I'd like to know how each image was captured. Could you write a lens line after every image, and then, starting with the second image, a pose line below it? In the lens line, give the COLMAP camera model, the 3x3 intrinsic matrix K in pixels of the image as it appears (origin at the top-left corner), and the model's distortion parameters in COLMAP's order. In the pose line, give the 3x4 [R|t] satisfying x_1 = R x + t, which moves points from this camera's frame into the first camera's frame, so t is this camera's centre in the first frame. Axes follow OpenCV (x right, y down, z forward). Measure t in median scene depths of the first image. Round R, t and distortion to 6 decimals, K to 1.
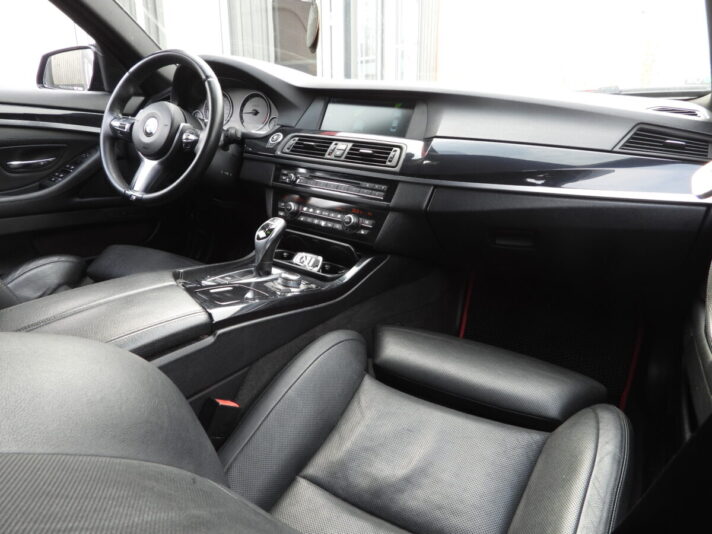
lens RADIAL K [[507.2, 0, 358.3], [0, 507.2, 266.7], [0, 0, 1]] dist [-0.005391, 0.003183]
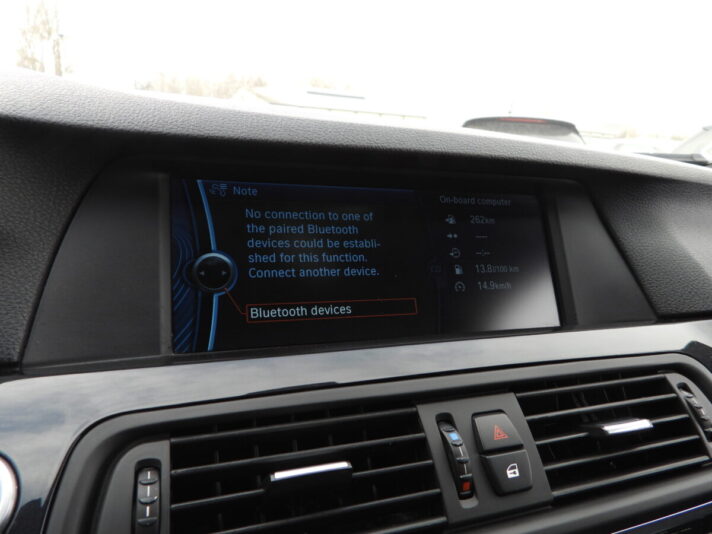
lens RADIAL K [[507.2, 0, 356.9], [0, 507.2, 266.0], [0, 0, 1]] dist [-0.005391, 0.003183]
pose [[0.534292, -0.176762, 0.826612, -0.224534], [0.220661, 0.973151, 0.065471, -0.330733], [-0.815991, 0.147421, 0.558951, 0.926891]]
